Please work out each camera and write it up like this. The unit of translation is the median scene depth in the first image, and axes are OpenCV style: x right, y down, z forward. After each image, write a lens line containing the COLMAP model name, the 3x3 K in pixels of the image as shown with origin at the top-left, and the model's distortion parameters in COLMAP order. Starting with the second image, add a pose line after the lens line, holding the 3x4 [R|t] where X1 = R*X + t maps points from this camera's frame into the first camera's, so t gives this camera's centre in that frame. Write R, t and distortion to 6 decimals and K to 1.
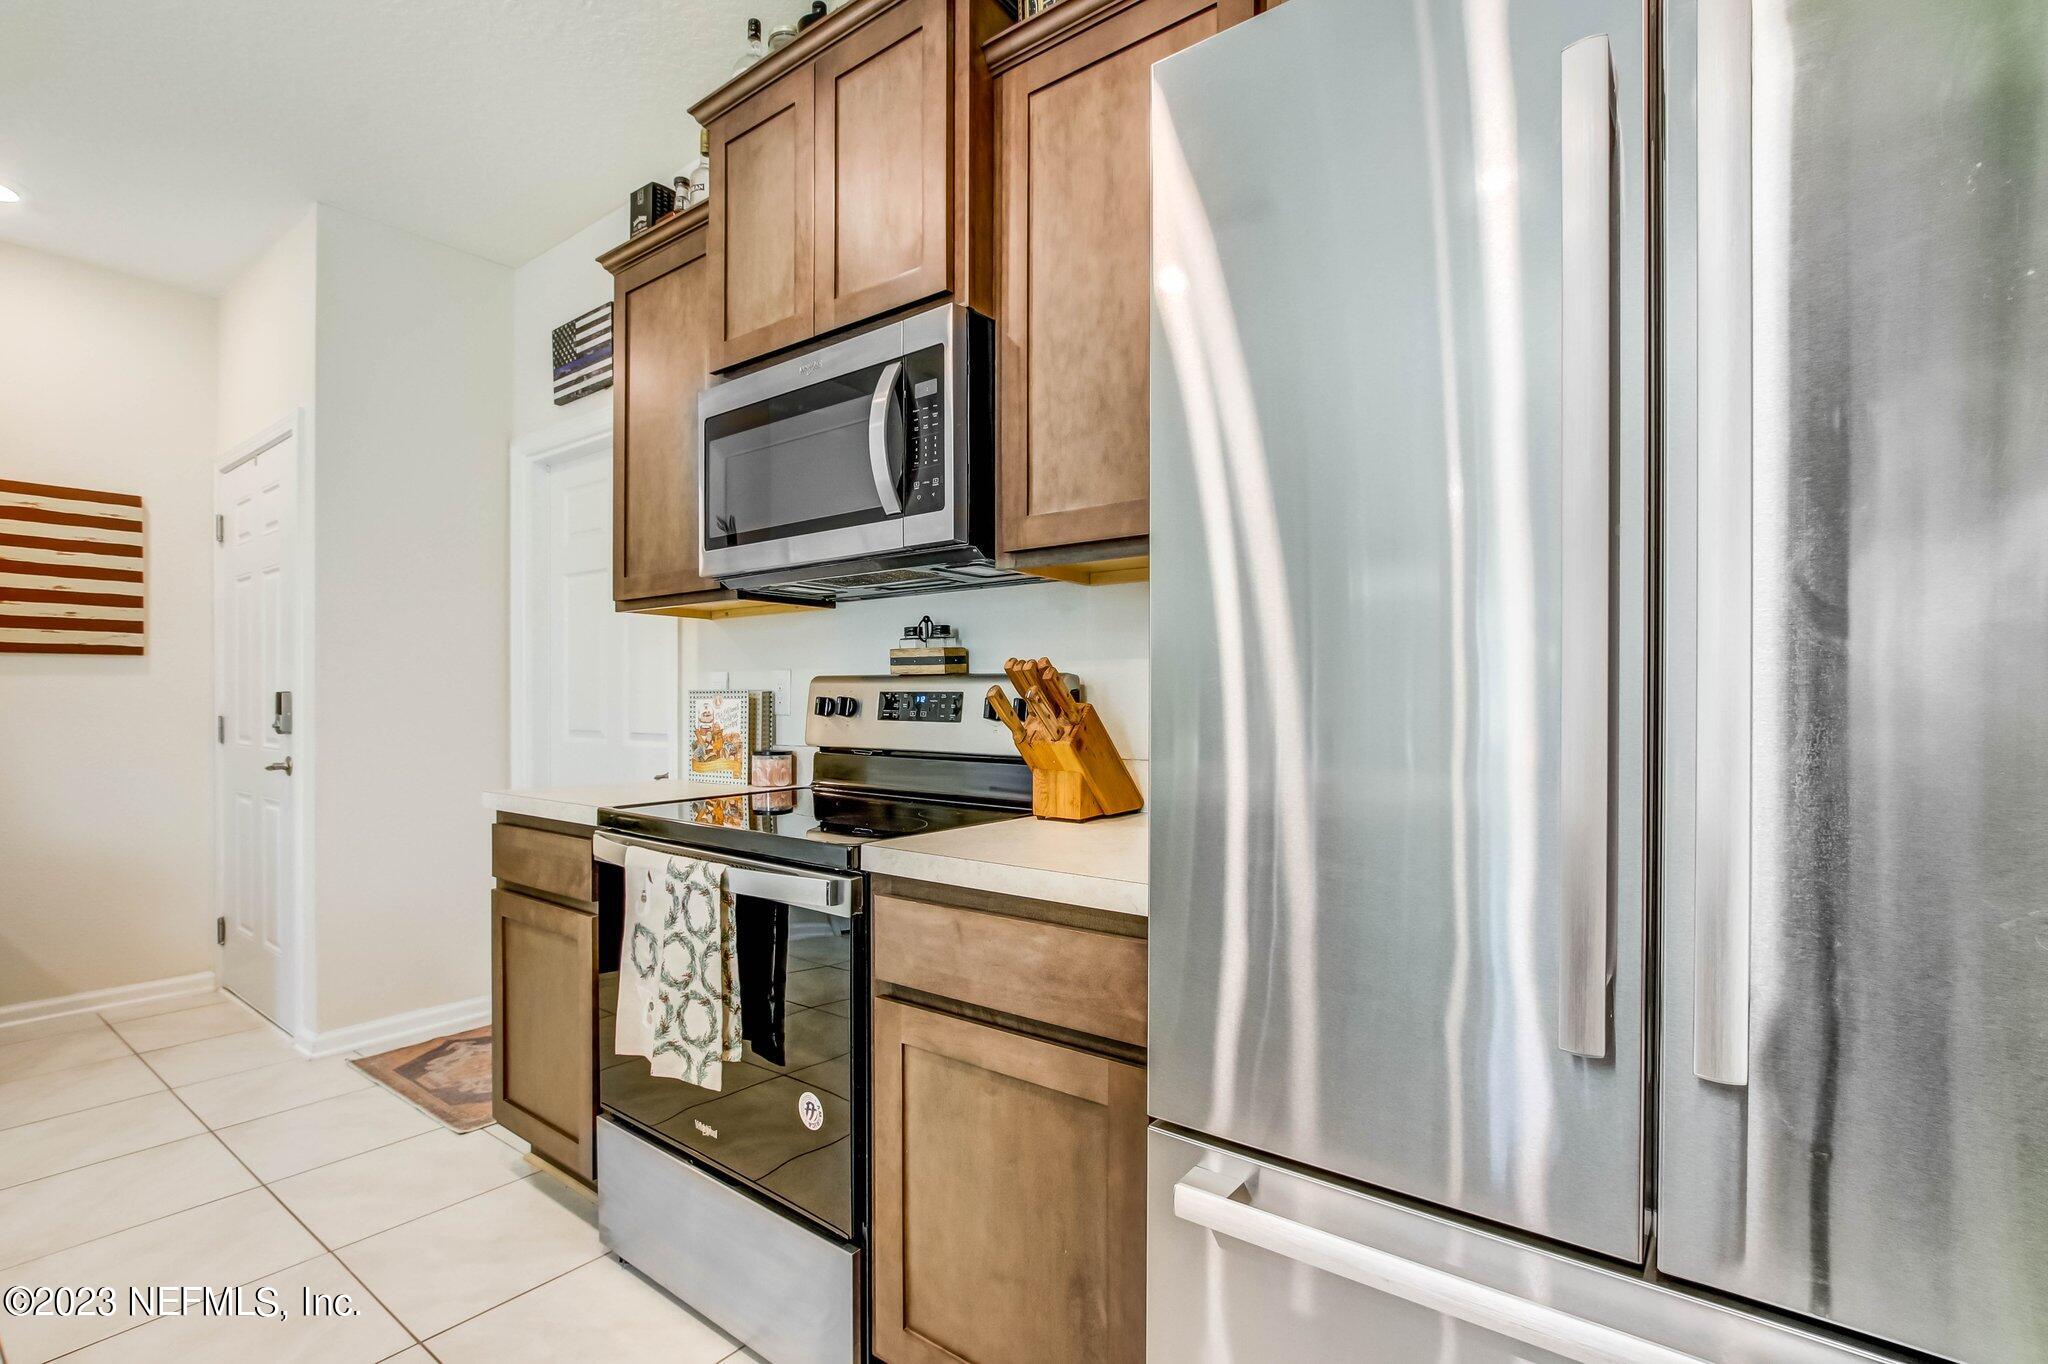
lens RADIAL K [[951.5, 0, 1002.1], [0, 951.5, 705.4], [0, 0, 1]] dist [-0.014407, 0.004813]
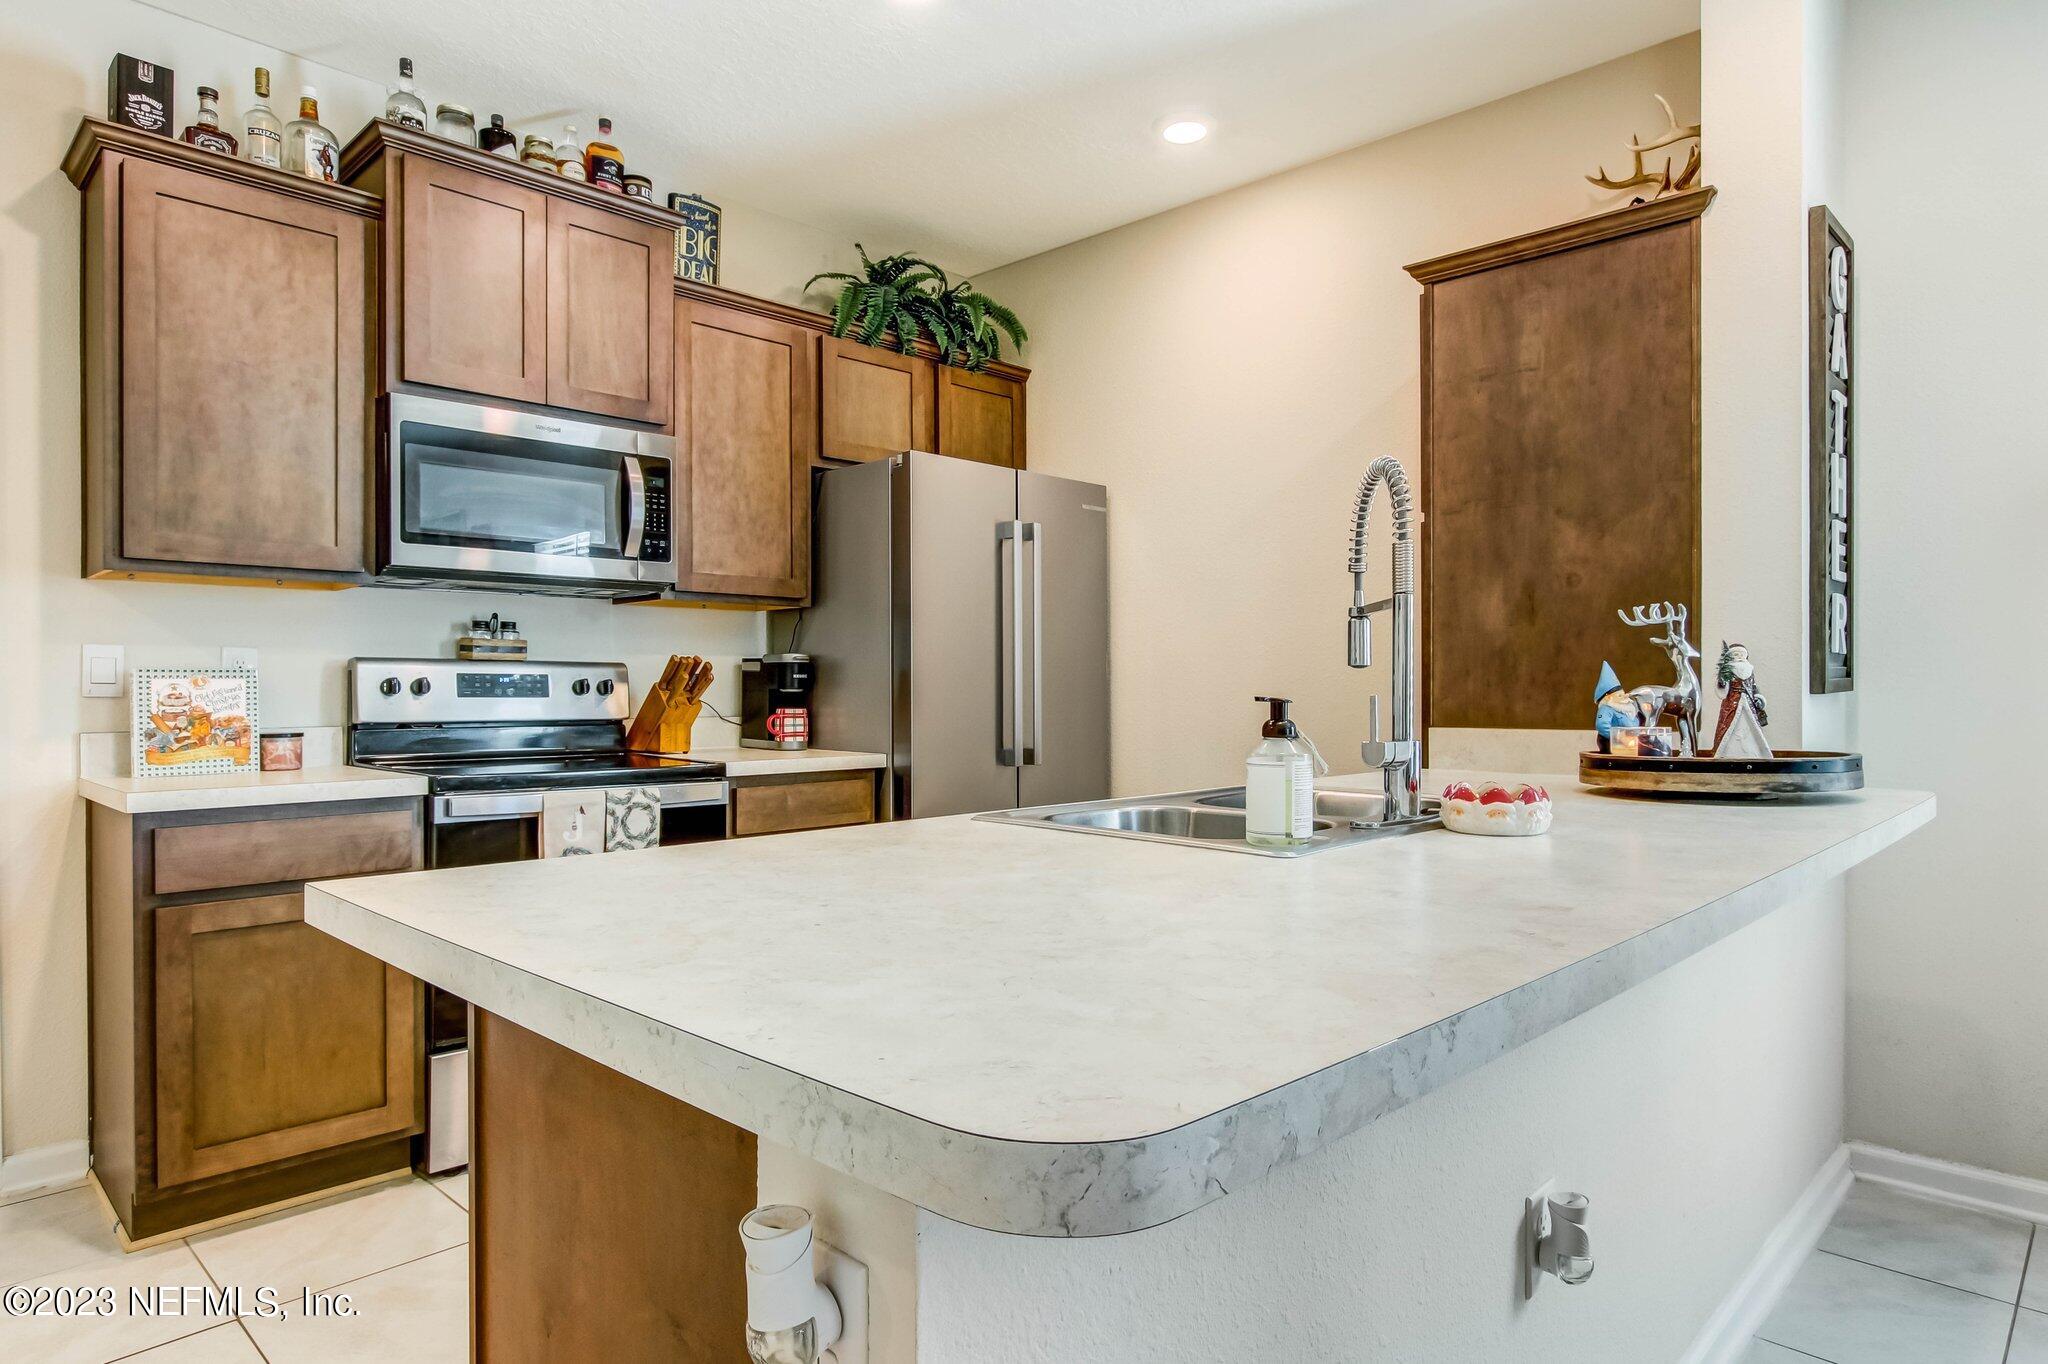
lens RADIAL K [[1192.0, 0, 1009.7], [0, 1192.0, 689.6], [0, 0, 1]] dist [-0.009410, 0.006981]
pose [[0.108469, -0.003767, 0.994093, -1.590315], [0.006795, 0.999972, 0.003048, 0.006107], [-0.994077, 0.006425, 0.108492, 0.165114]]
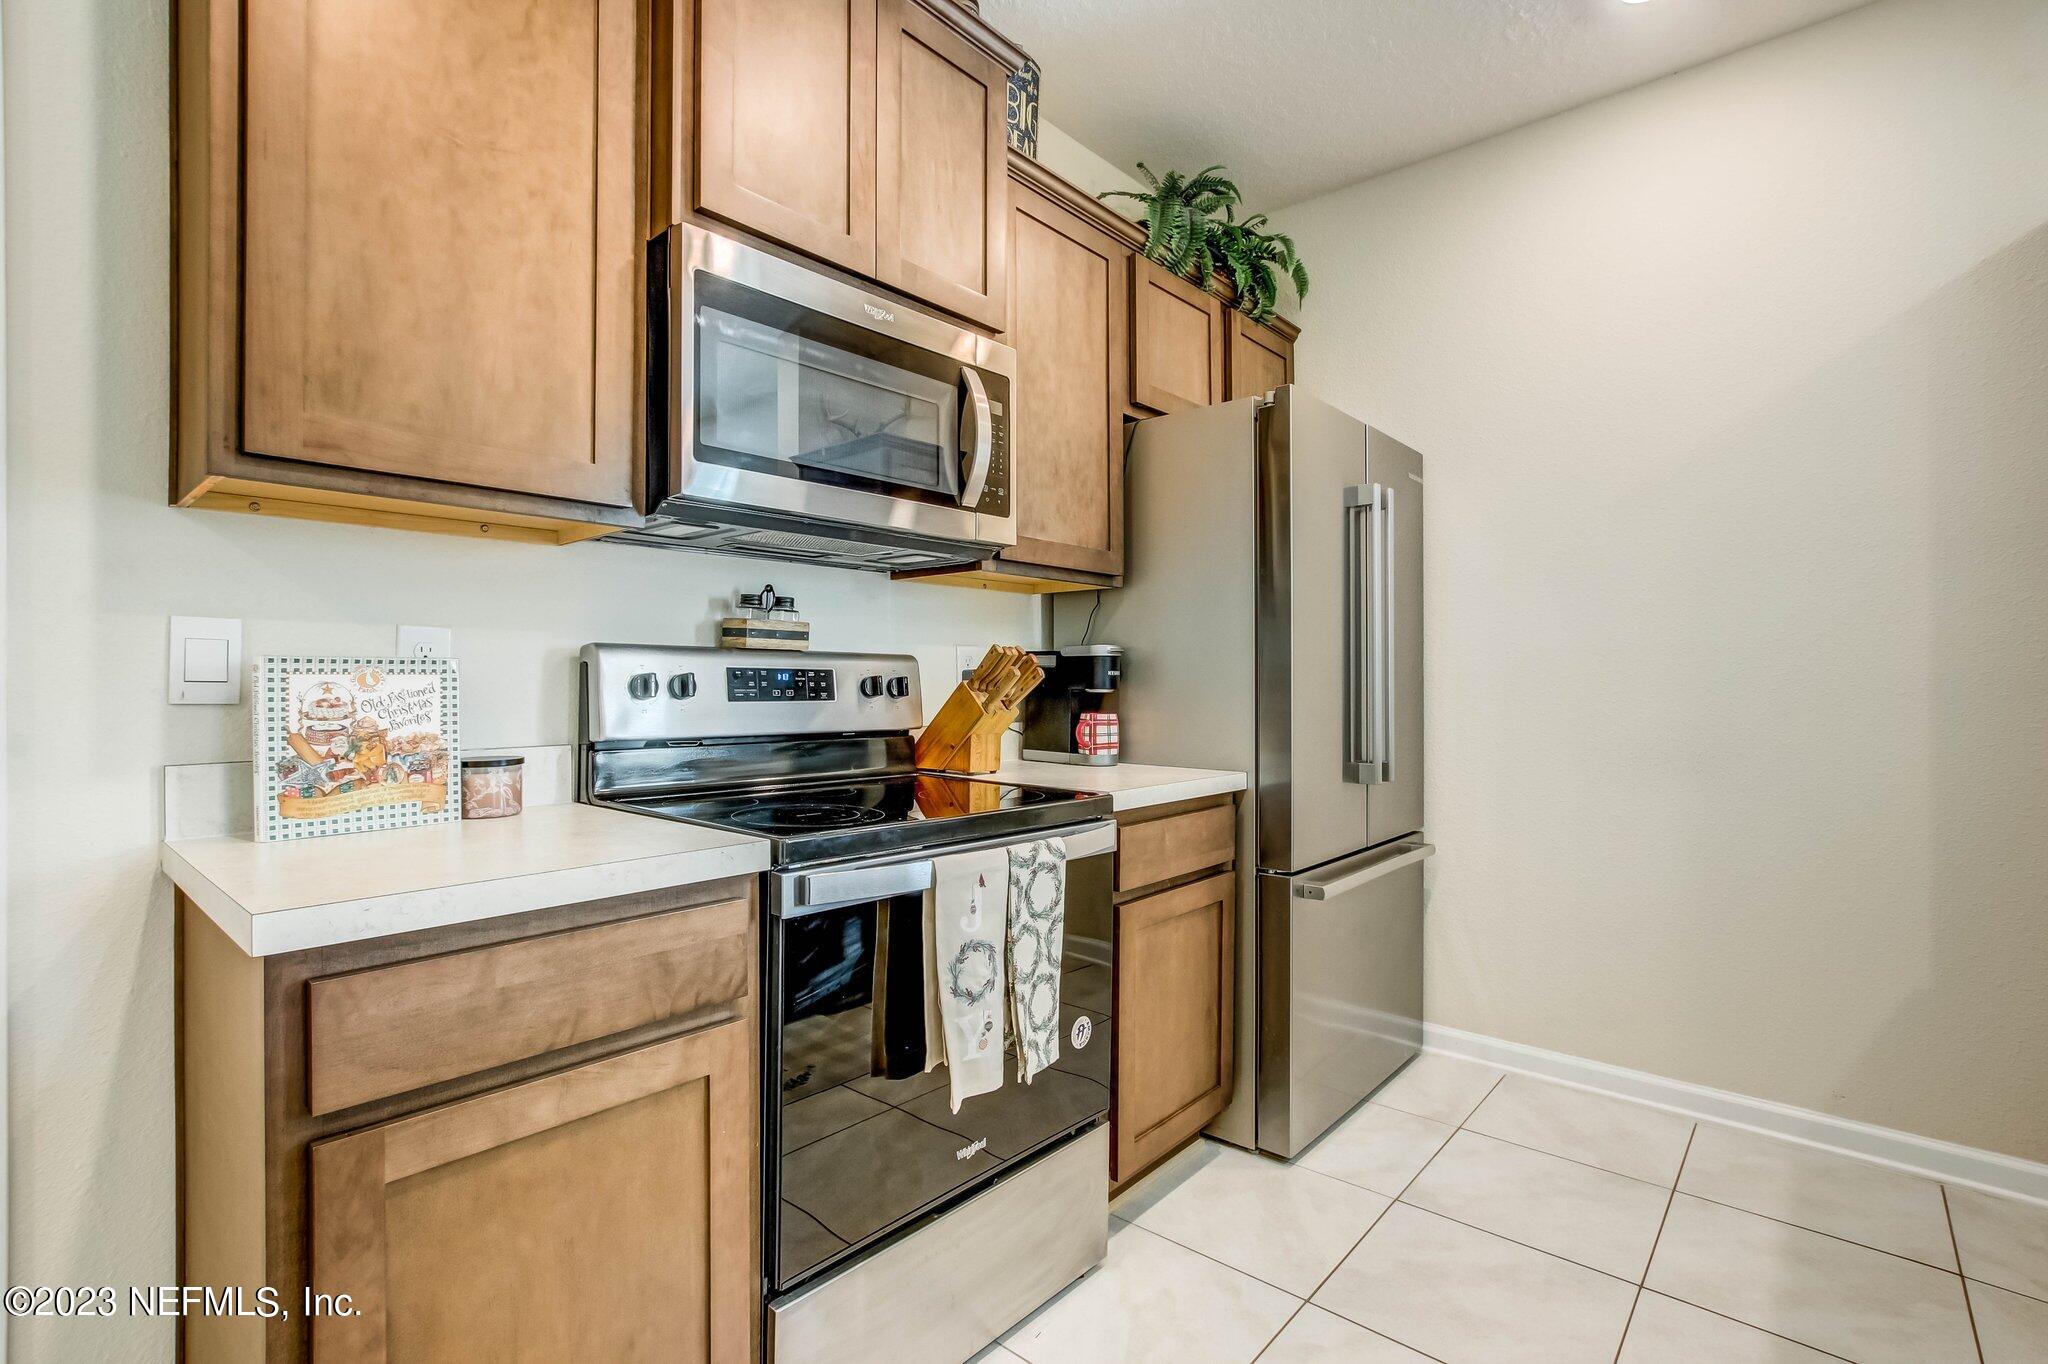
lens RADIAL K [[951.5, 0, 1013.8], [0, 951.5, 680.8], [0, 0, 1]] dist [-0.014407, 0.004813]
pose [[0.056821, 0.000738, 0.998384, -0.986966], [0.004585, 0.999989, -0.001000, -0.000983], [-0.998374, 0.004635, 0.056817, 0.733827]]
